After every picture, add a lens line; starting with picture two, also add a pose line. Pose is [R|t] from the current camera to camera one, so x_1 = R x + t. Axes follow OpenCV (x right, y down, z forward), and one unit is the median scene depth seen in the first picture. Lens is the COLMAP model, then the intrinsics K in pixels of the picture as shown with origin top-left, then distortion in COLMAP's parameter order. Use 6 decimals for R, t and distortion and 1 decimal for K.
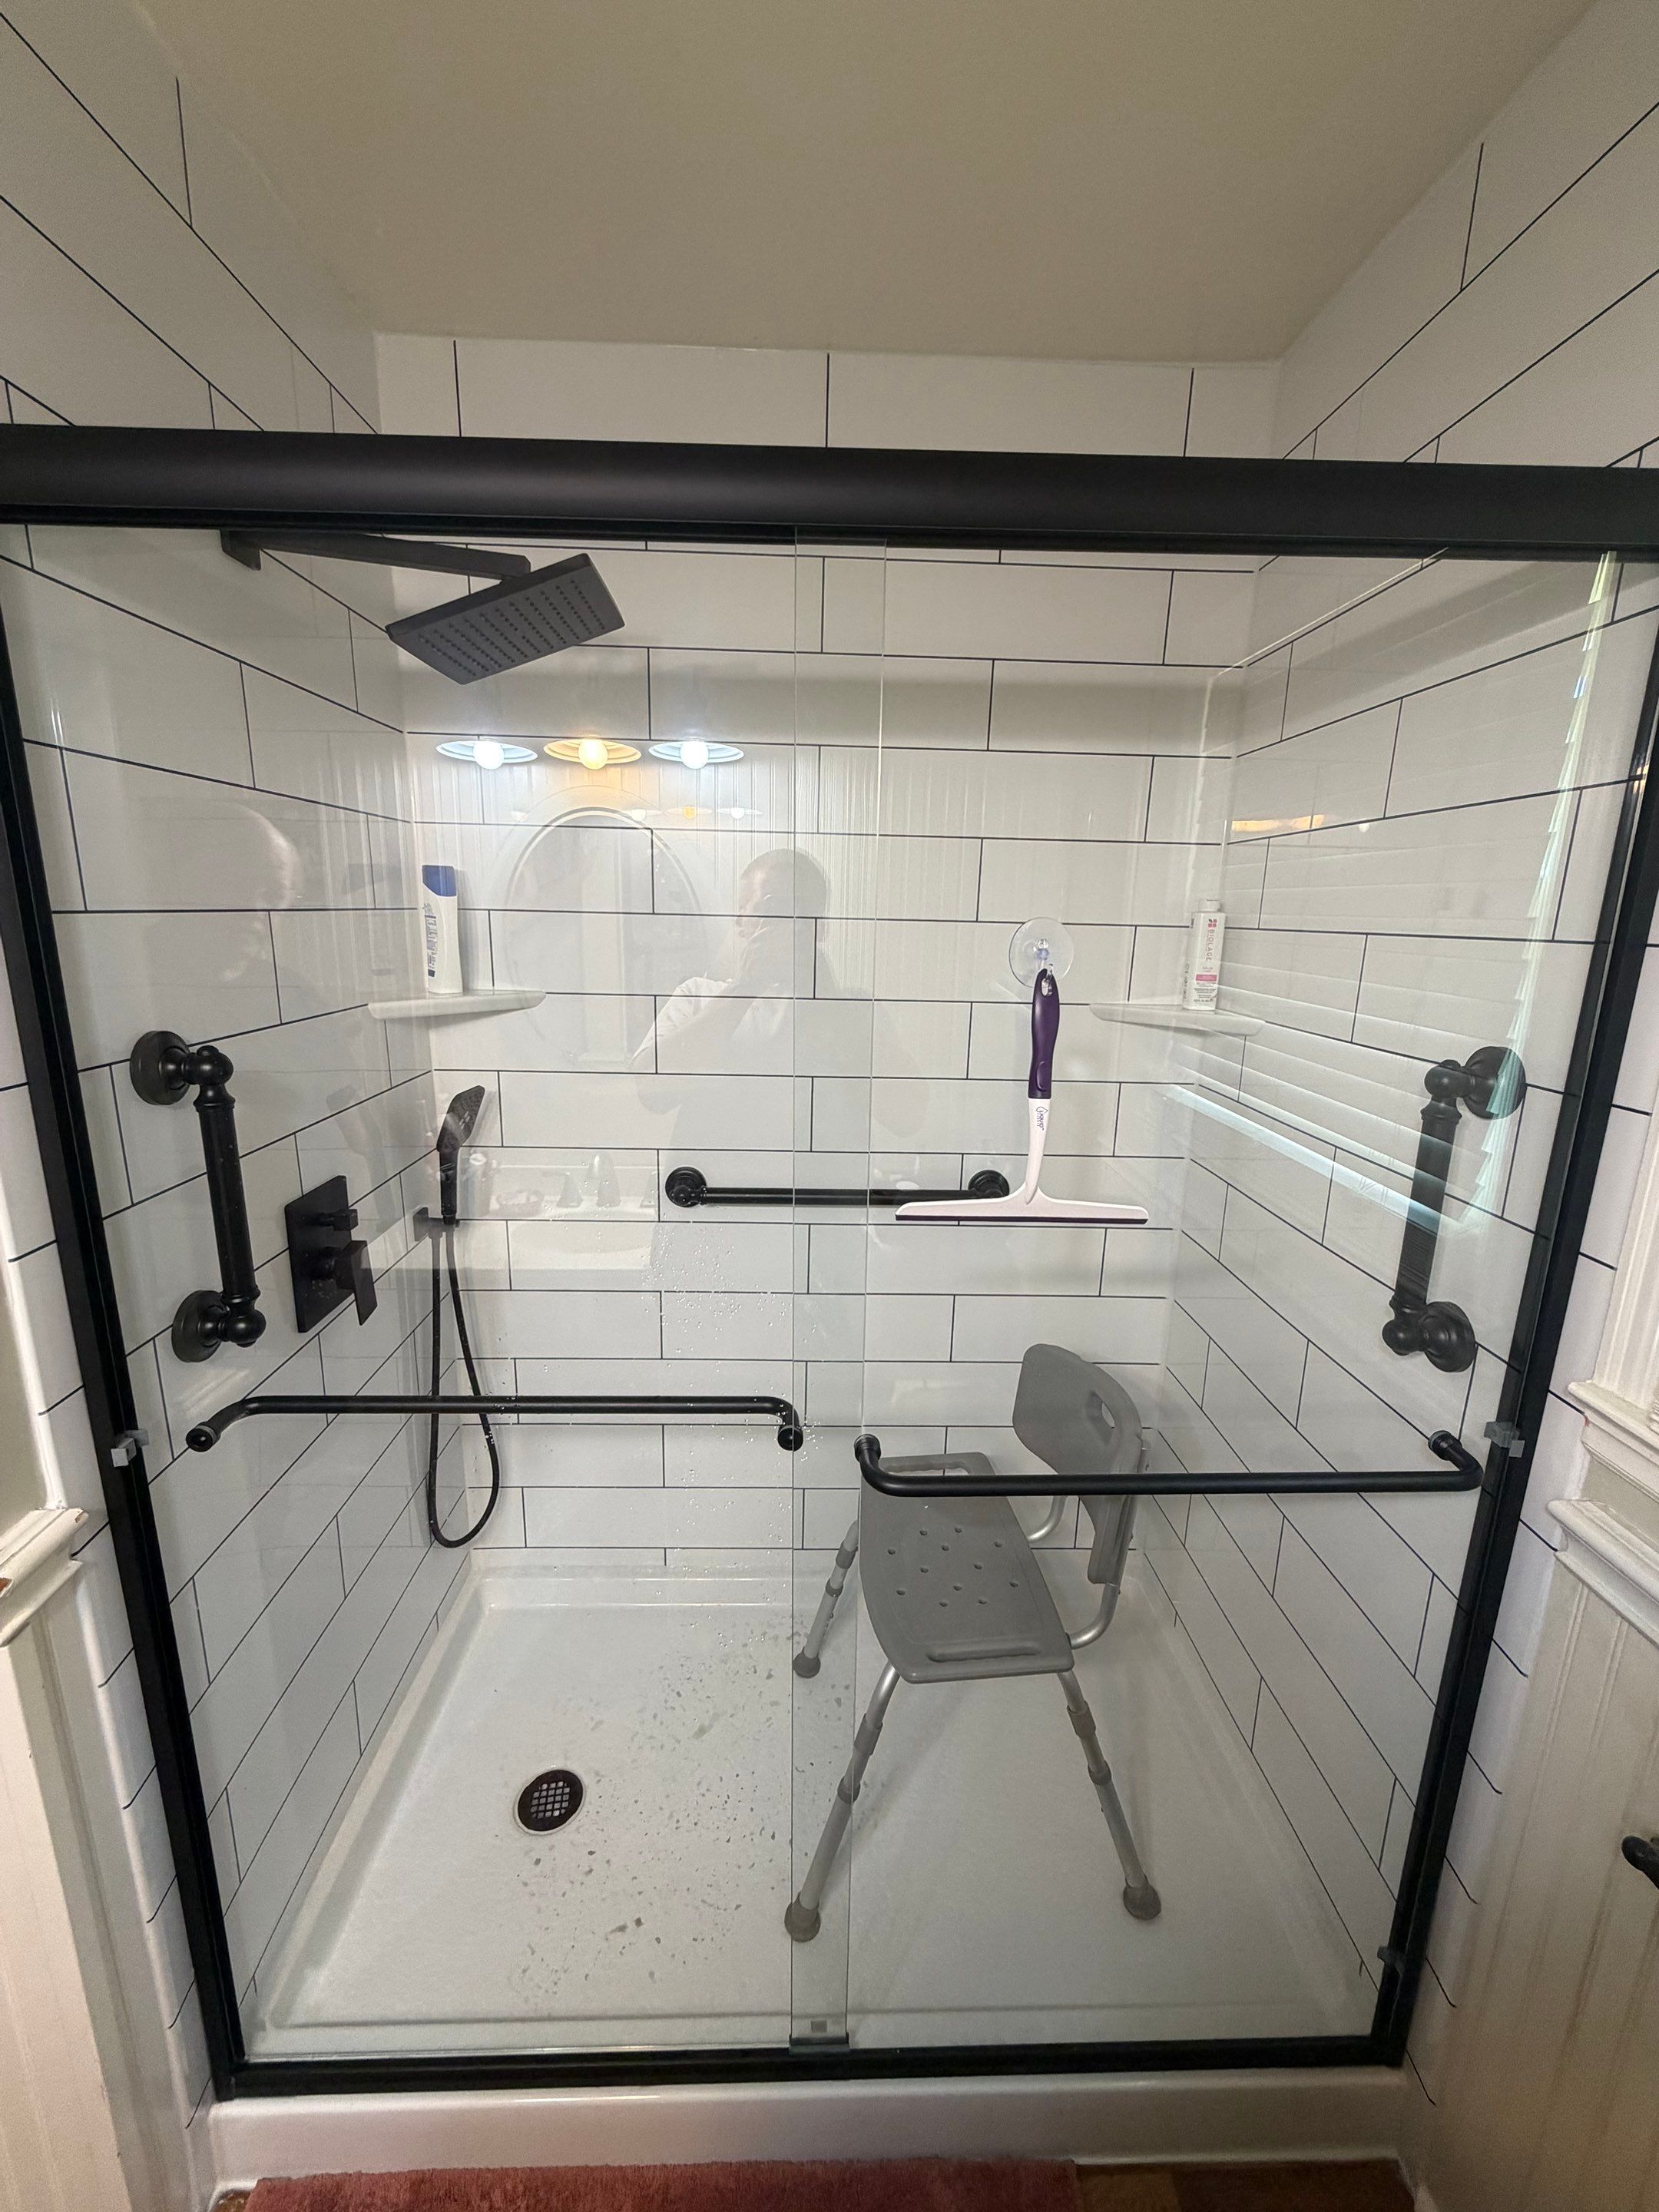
lens RADIAL K [[887.2, 0, 827.9], [0, 887.2, 1099.1], [0, 0, 1]] dist [0.002211, 0.000351]
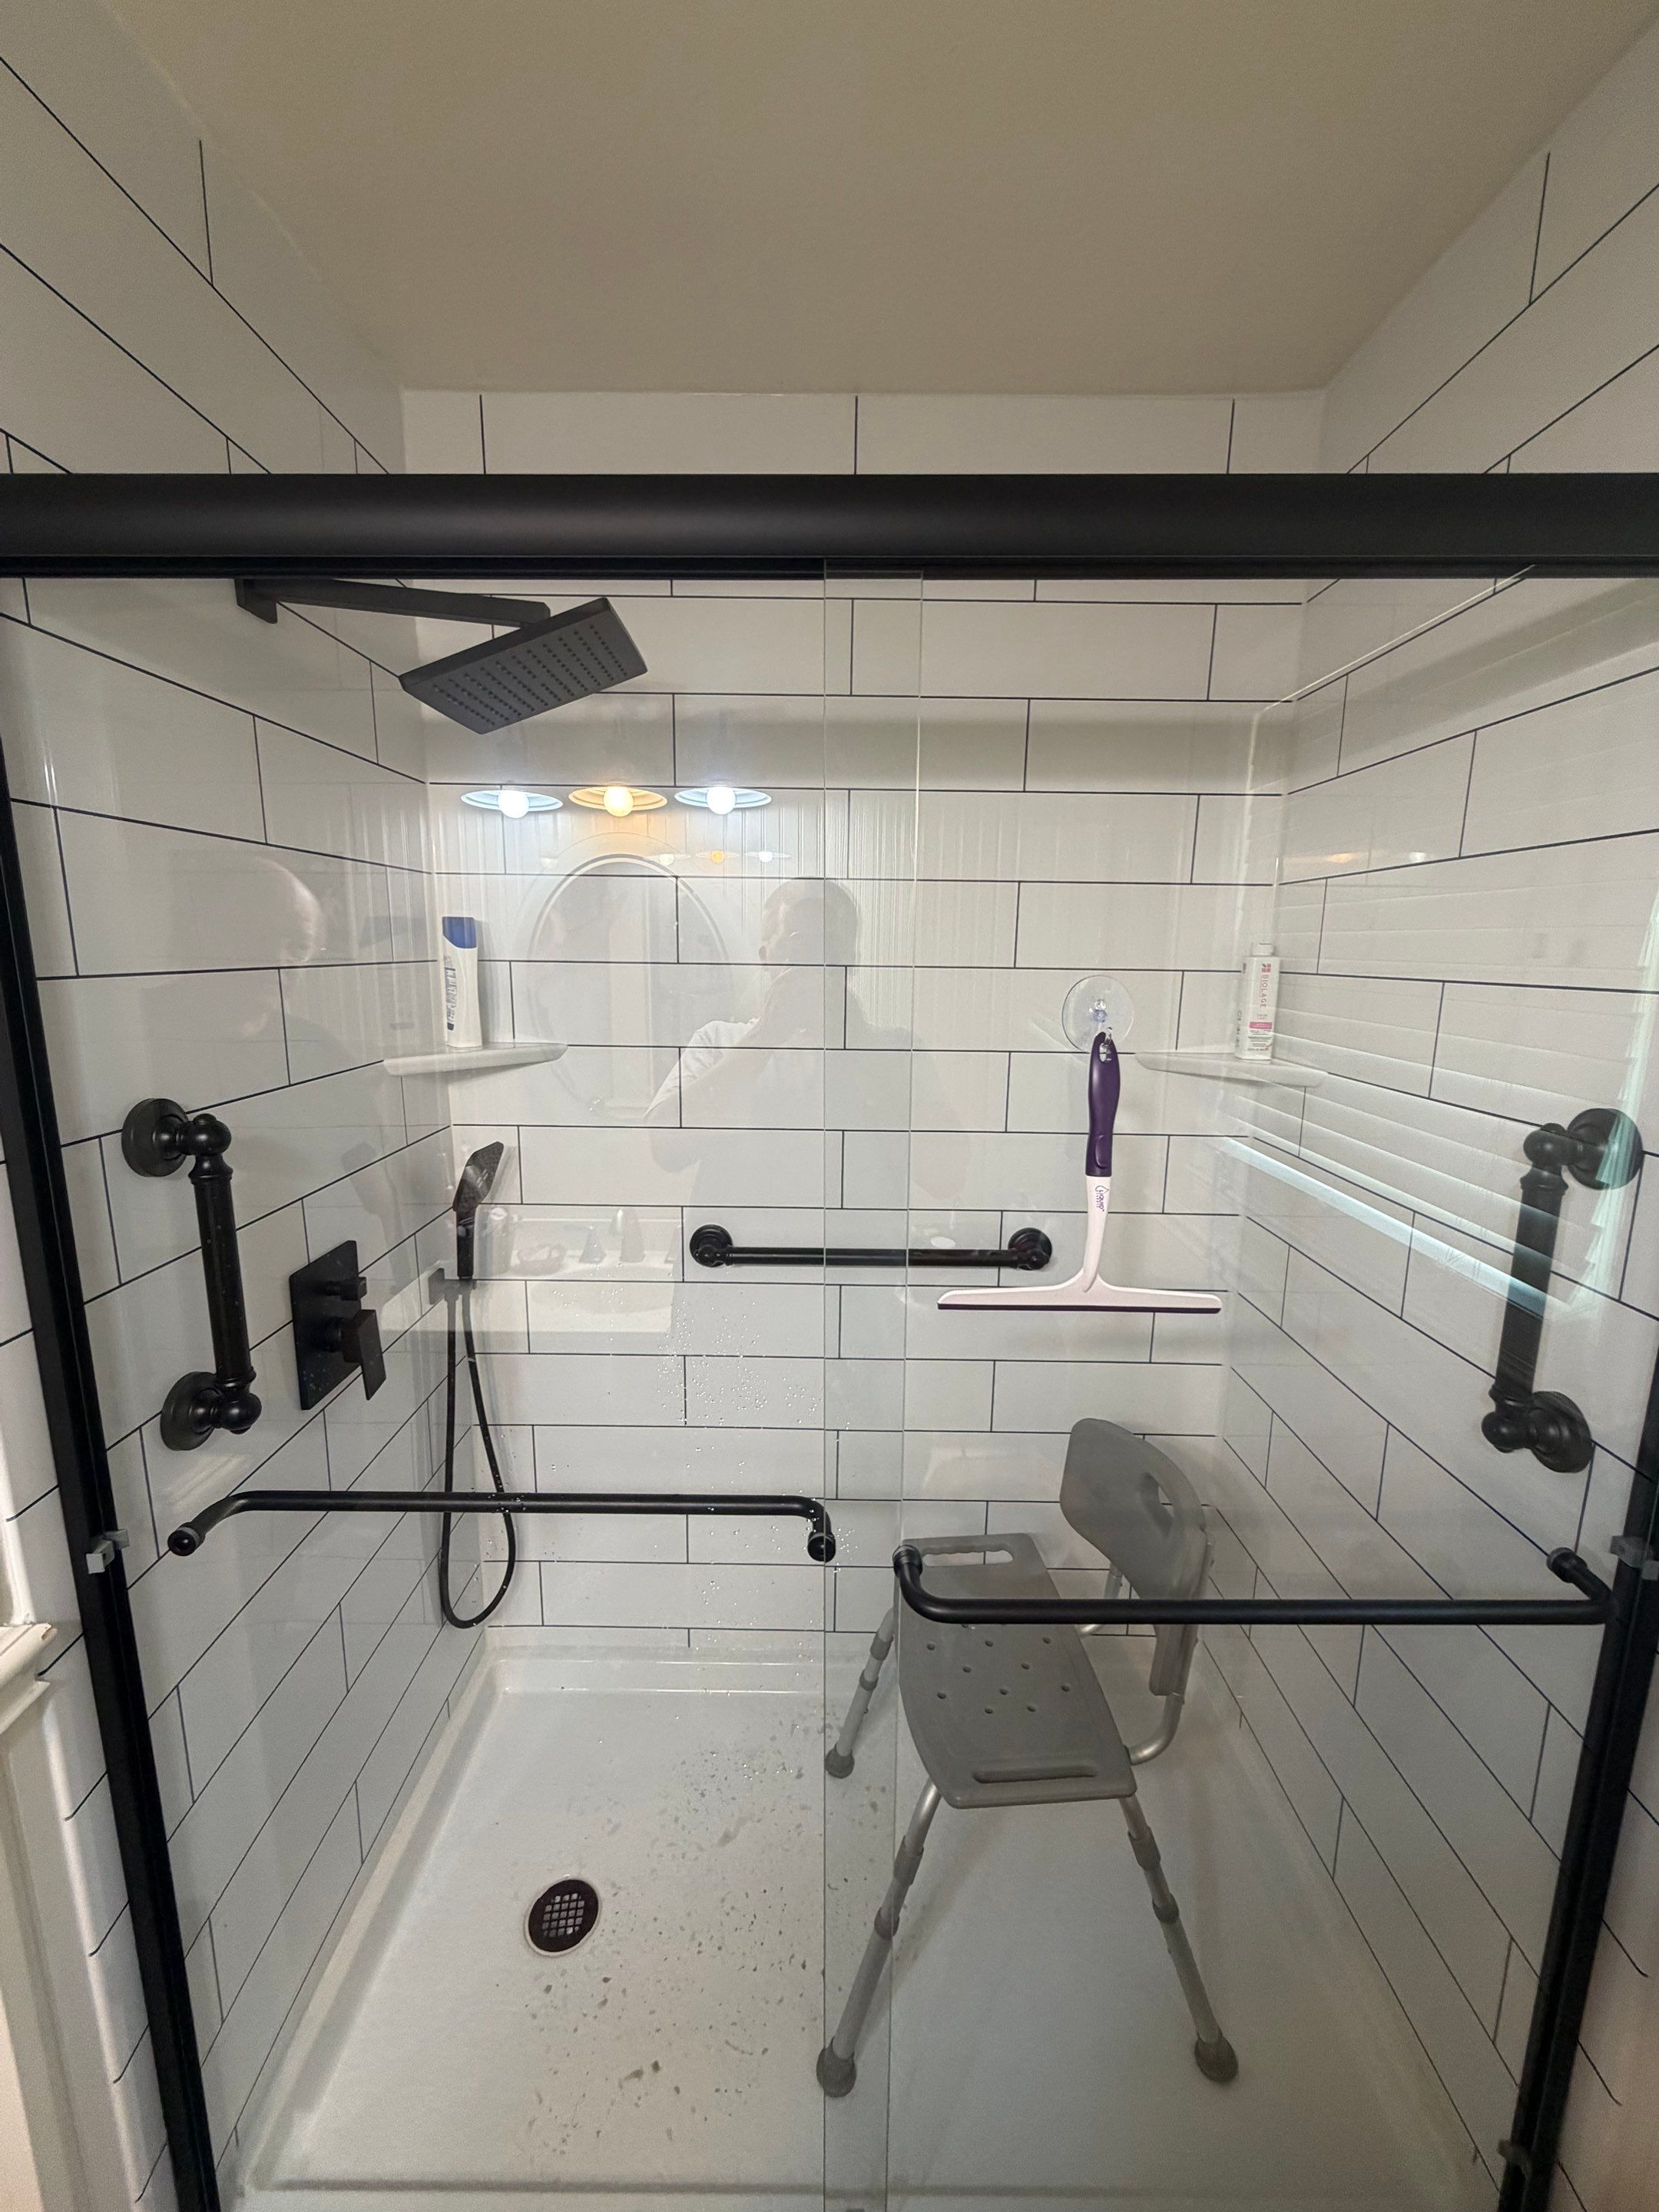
lens RADIAL K [[887.2, 0, 827.0], [0, 887.2, 1099.2], [0, 0, 1]] dist [0.002211, 0.000351]
pose [[0.999426, -0.004432, -0.033581, -0.003714], [0.003045, 0.999145, -0.041241, -0.030155], [0.033735, 0.041115, 0.998585, 0.066877]]
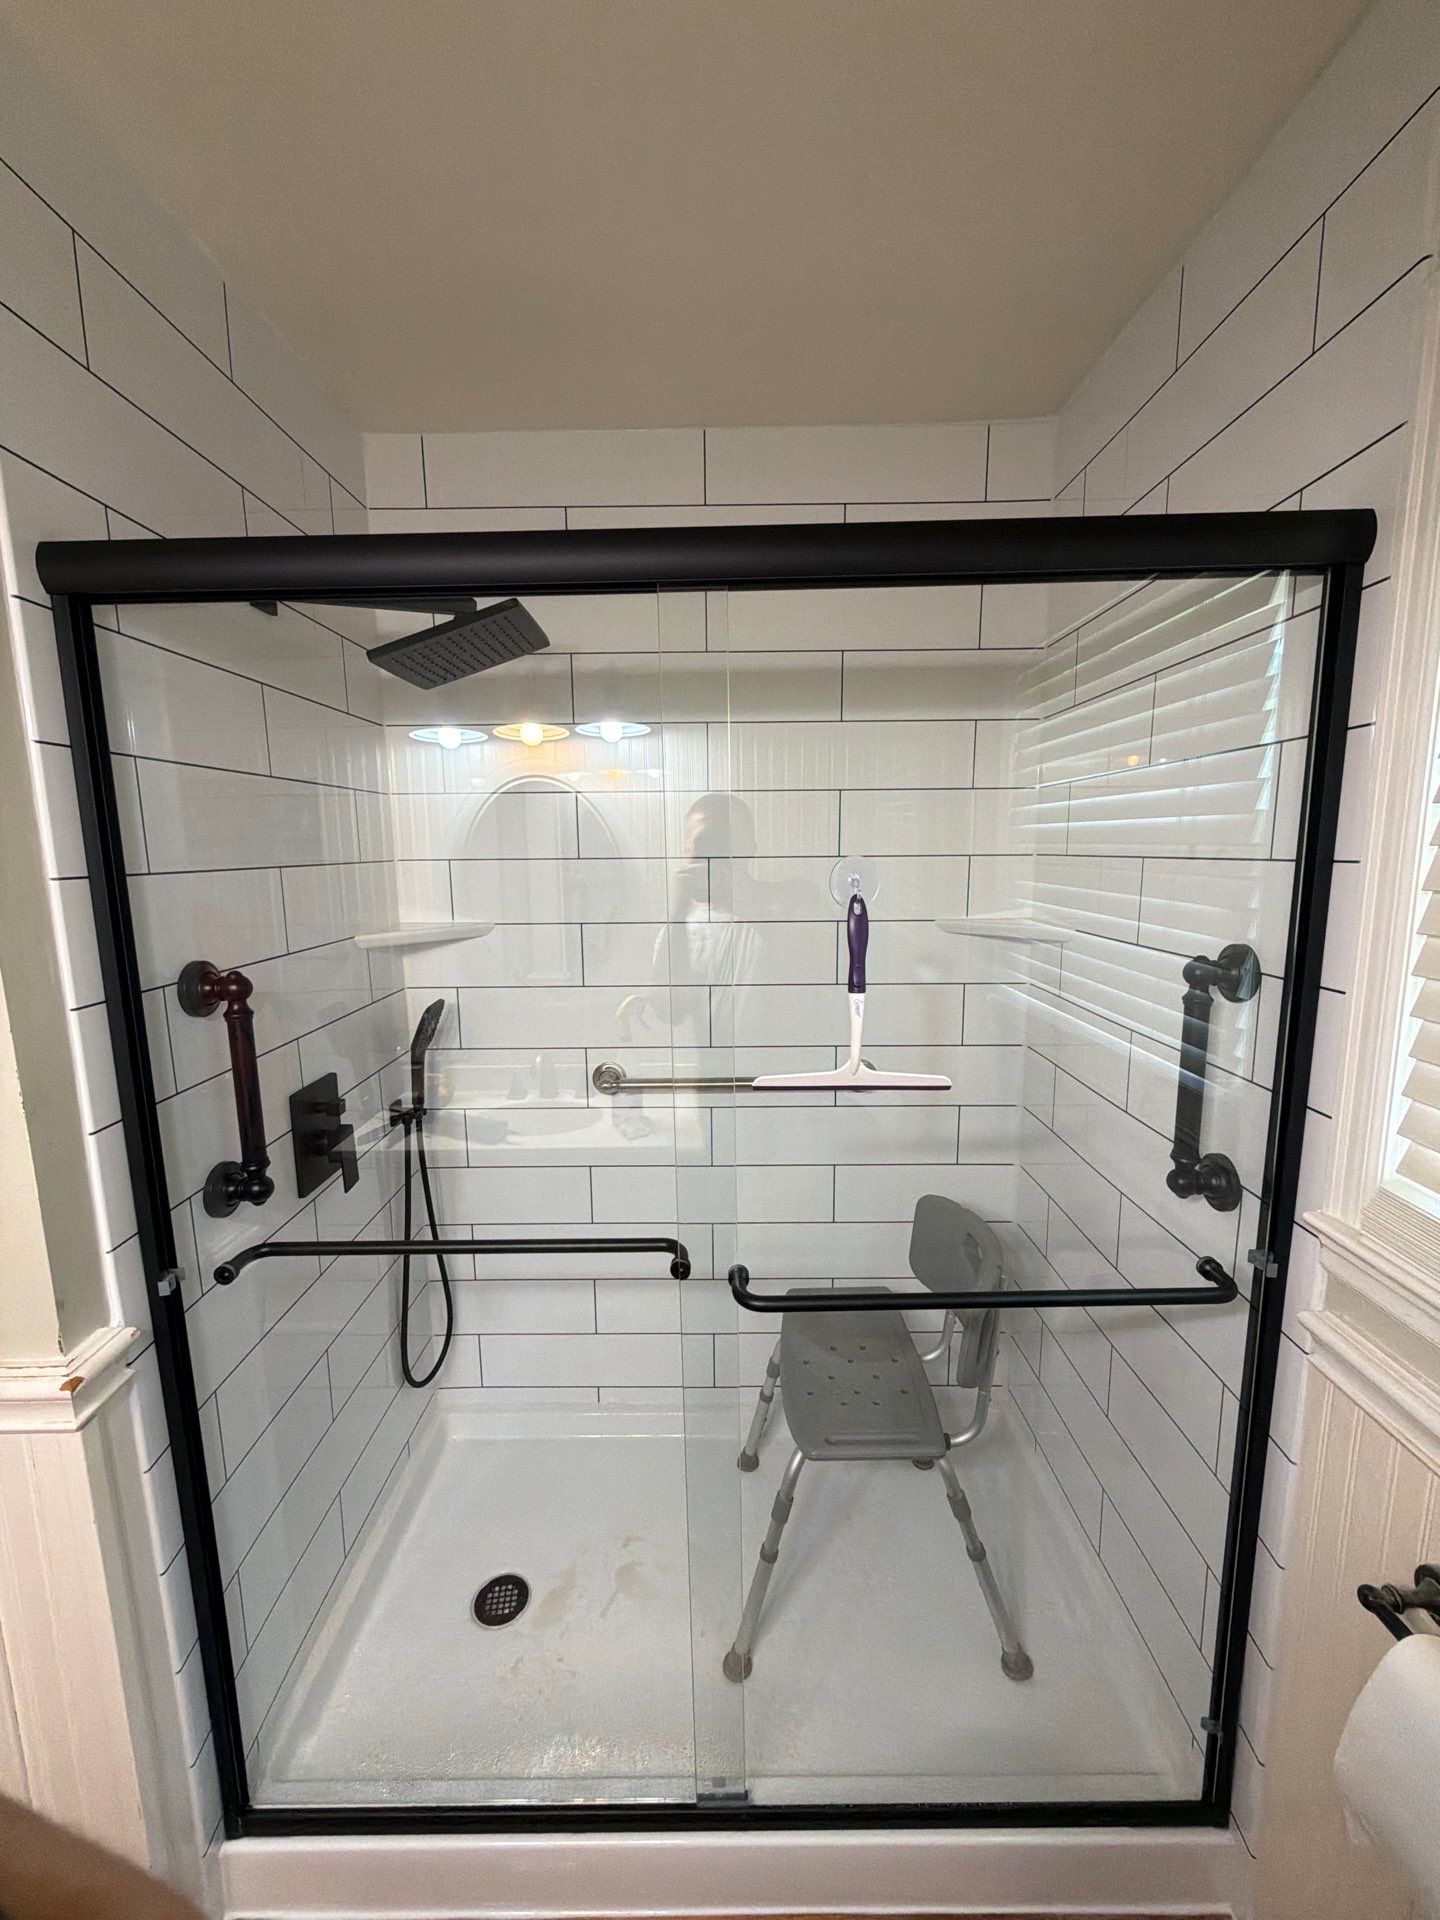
lens RADIAL K [[770.1, 0, 718.9], [0, 770.1, 959.0], [0, 0, 1]] dist [0.002211, 0.000351]
pose [[0.998917, -0.027714, -0.037381, 0.055021], [0.025201, 0.997495, -0.066096, 0.013588], [0.039119, 0.065082, 0.997113, -0.098805]]
